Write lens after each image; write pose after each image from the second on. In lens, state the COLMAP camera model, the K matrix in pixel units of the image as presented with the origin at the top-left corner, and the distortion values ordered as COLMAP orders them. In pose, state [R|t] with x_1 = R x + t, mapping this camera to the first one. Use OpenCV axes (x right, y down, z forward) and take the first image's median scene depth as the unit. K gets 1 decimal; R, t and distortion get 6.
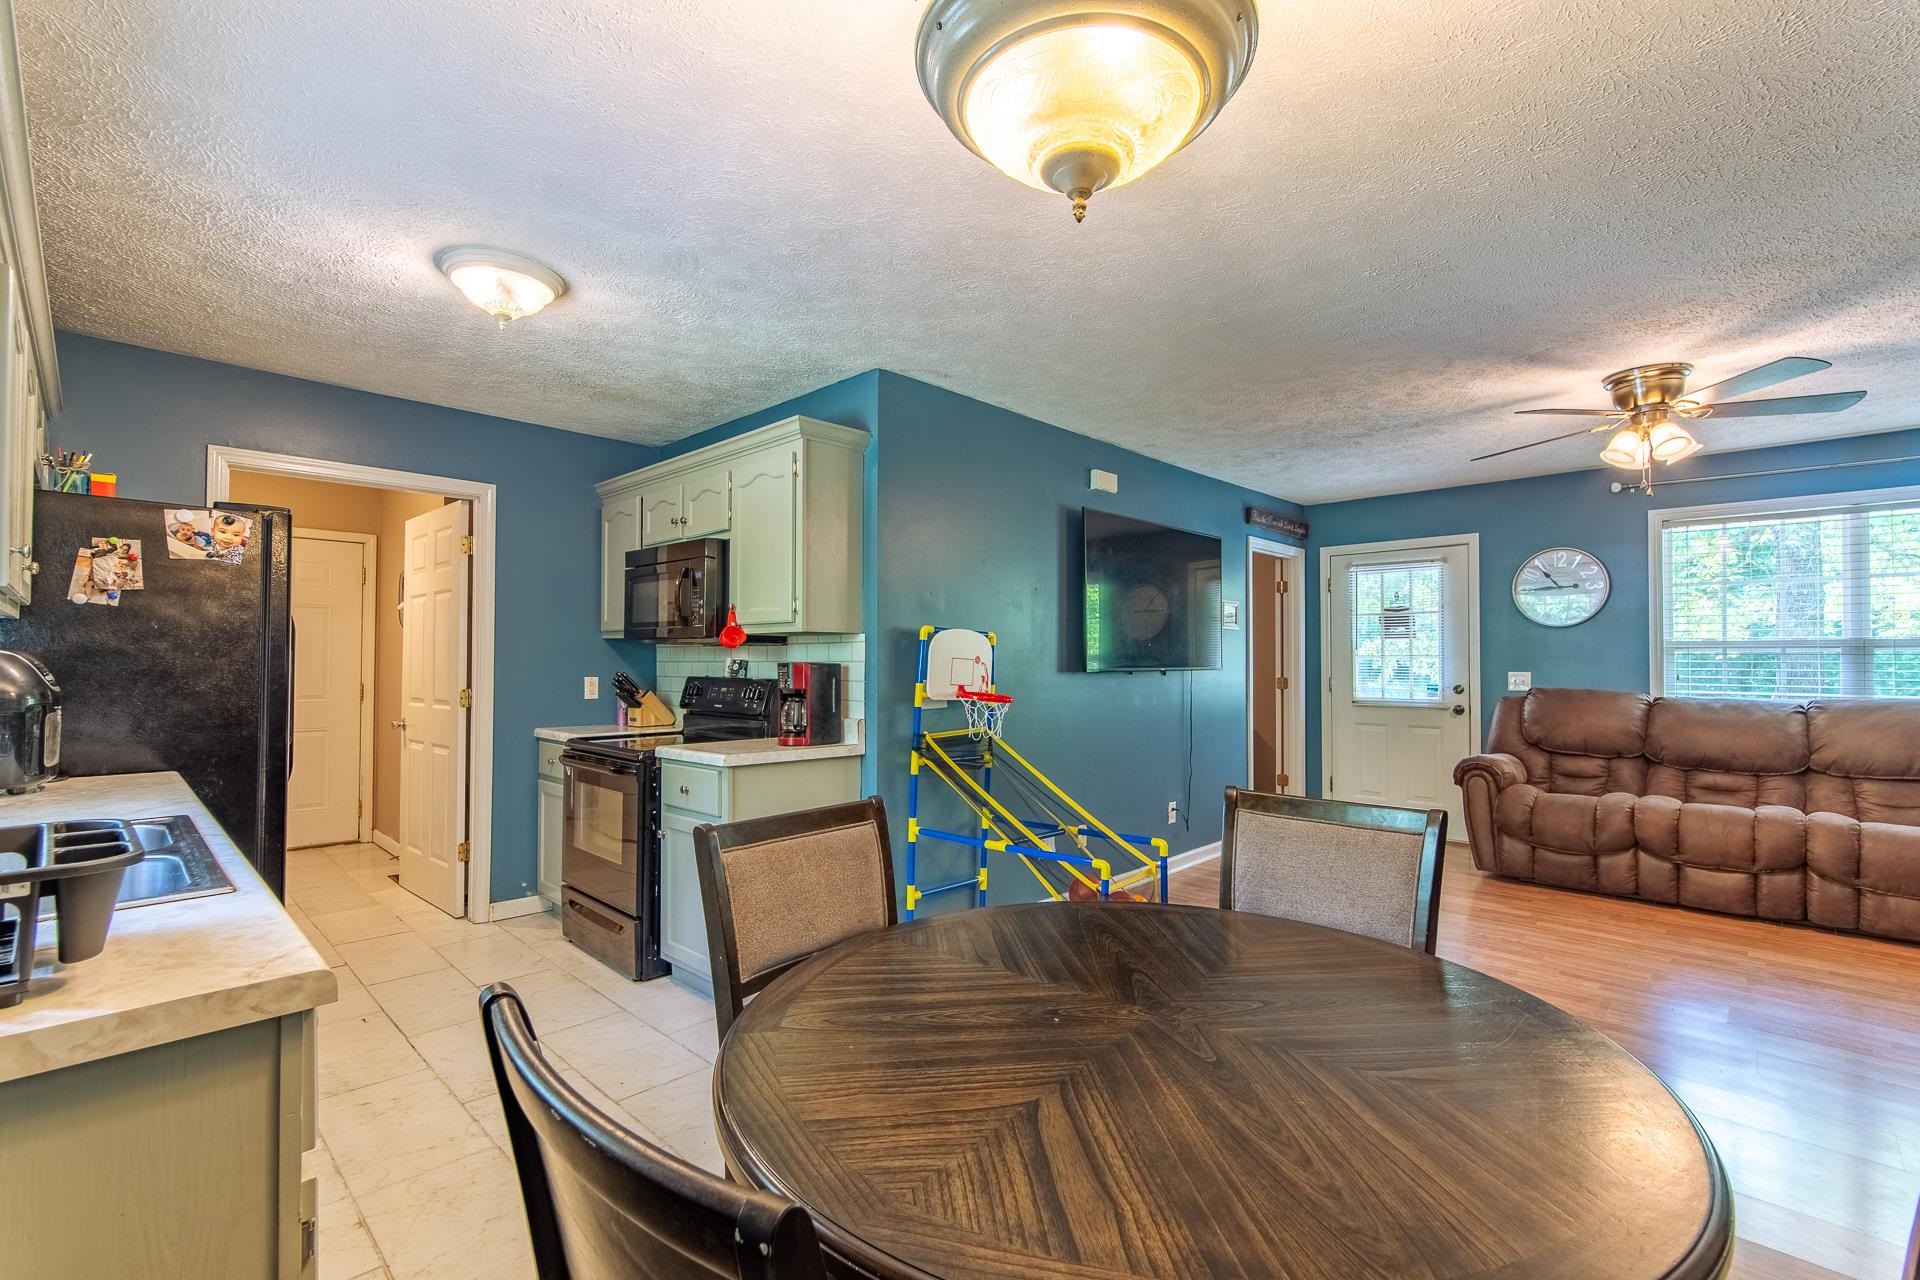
lens RADIAL K [[841.8, 0, 960.7], [0, 841.8, 650.7], [0, 0, 1]] dist [-0.003172, 0.002141]
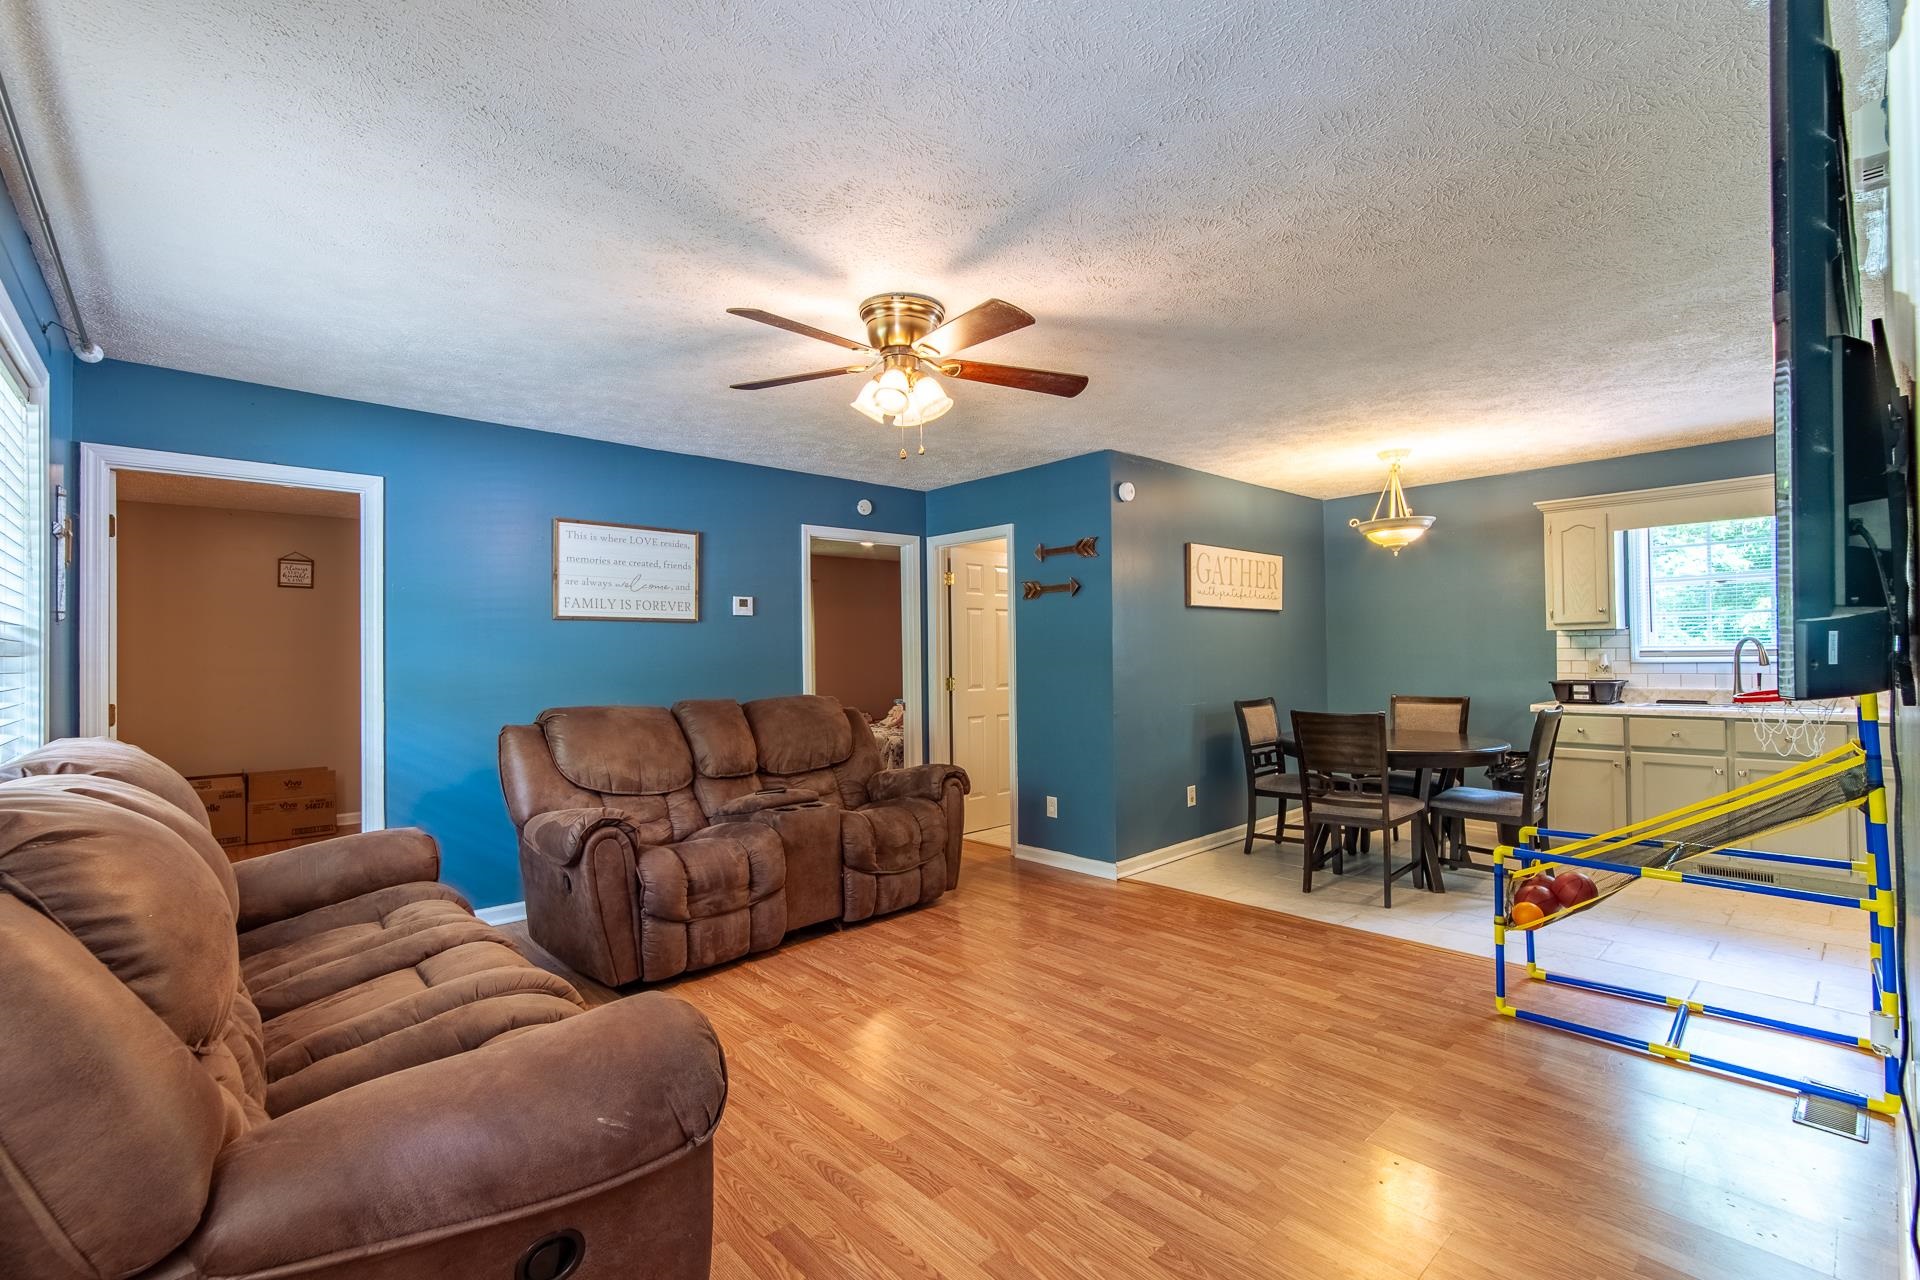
lens RADIAL K [[841.8, 0, 958.0], [0, 841.8, 651.1], [0, 0, 1]] dist [-0.003172, 0.002141]
pose [[-0.997965, 0.013447, 0.062323, 0.573794], [0.012329, 0.999757, -0.018279, 0.017297], [-0.062554, -0.017474, -0.997889, 1.458512]]
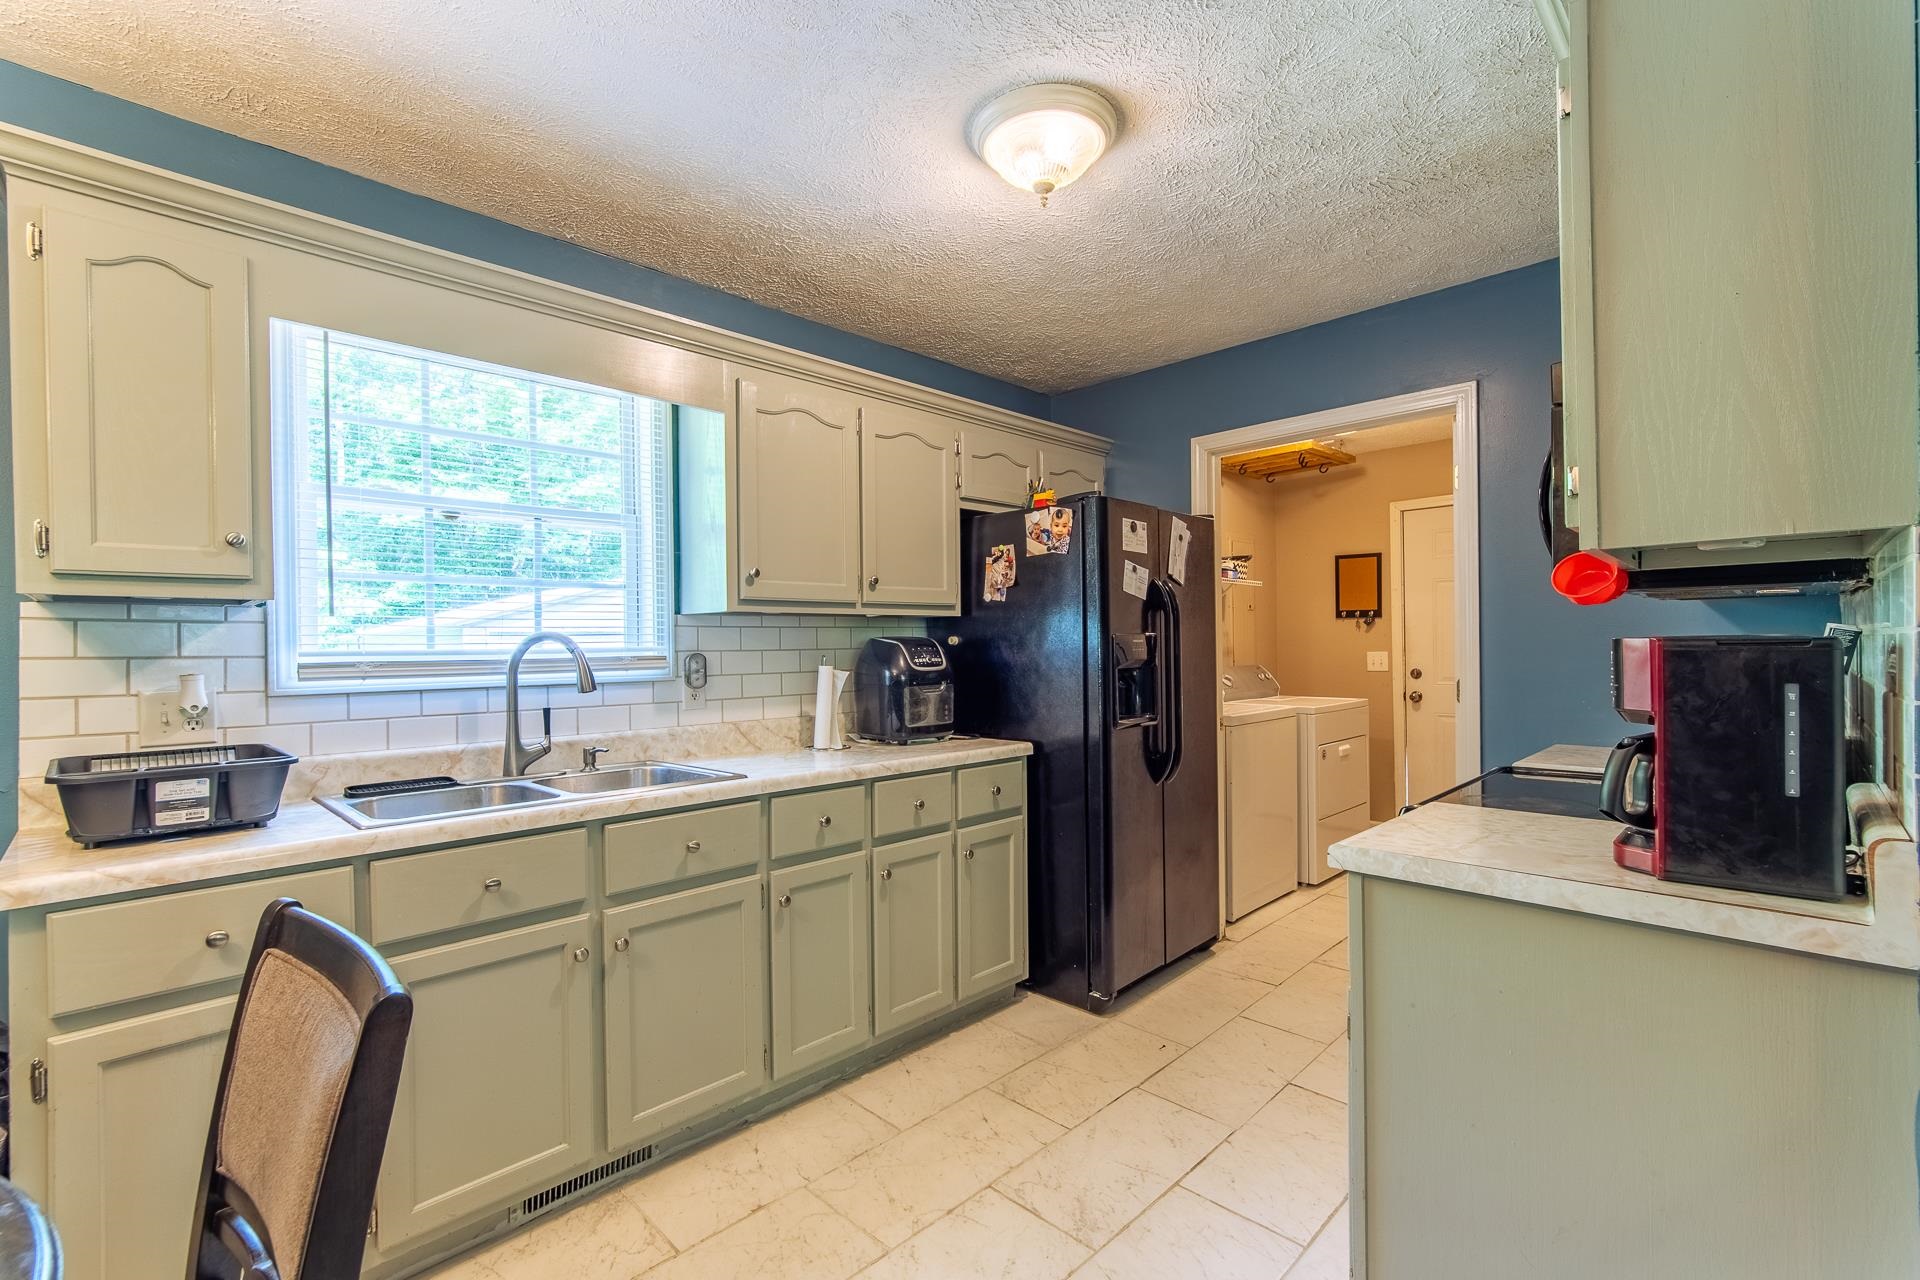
lens RADIAL K [[841.8, 0, 961.9], [0, 841.8, 648.5], [0, 0, 1]] dist [-0.003172, 0.002141]
pose [[-0.010568, 0.000251, -0.999944, 0.127668], [0.026699, 0.999644, -0.000031, 0.008040], [0.999588, -0.026697, -0.010571, 0.560009]]
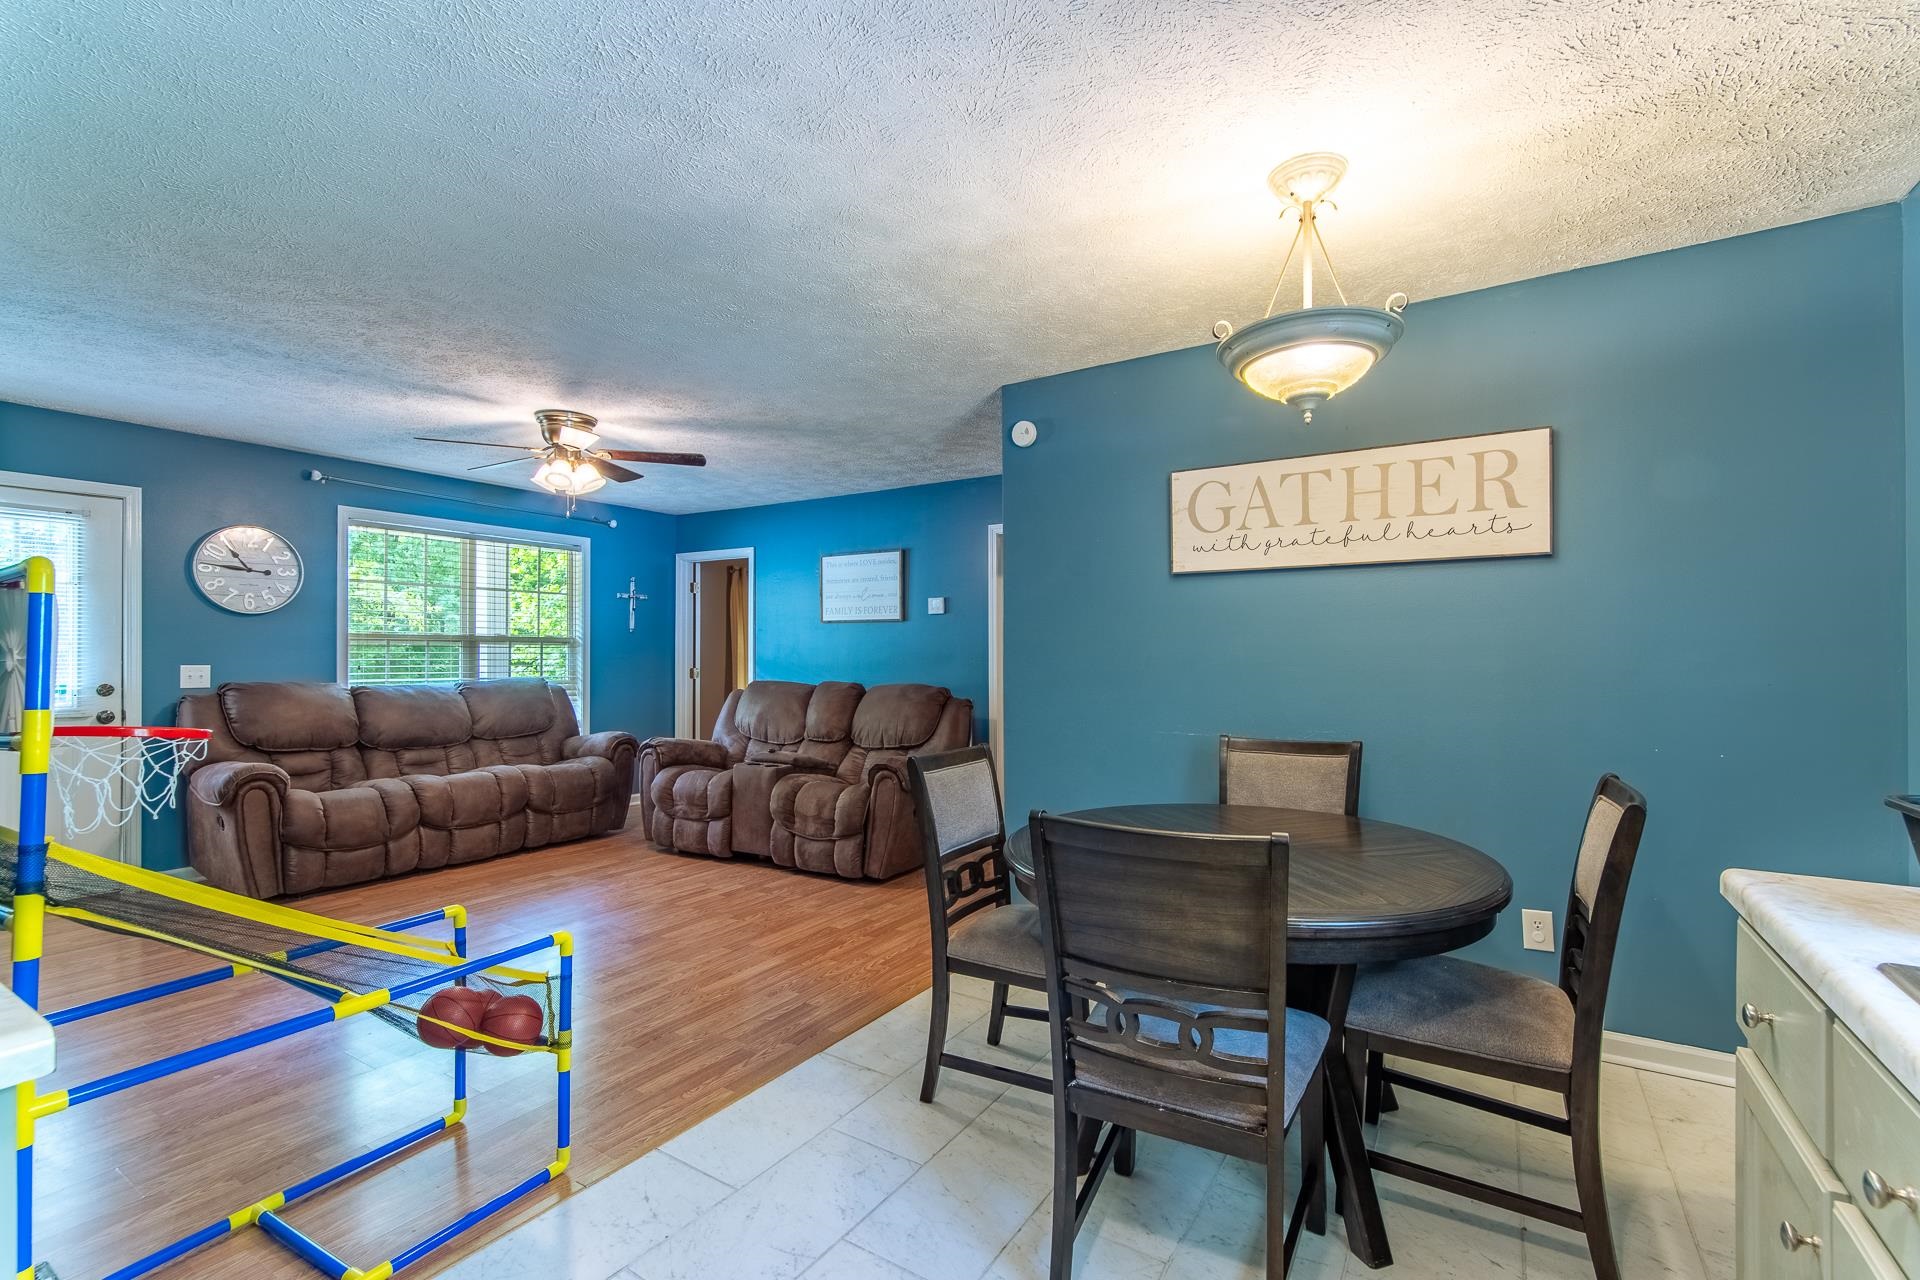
lens RADIAL K [[841.8, 0, 960.8], [0, 841.8, 650.2], [0, 0, 1]] dist [-0.003172, 0.002141]
pose [[-0.203531, 0.003049, 0.979064, -0.400839], [-0.011046, 0.999924, -0.005410, 0.008306], [-0.979006, -0.011916, -0.203482, 0.549060]]
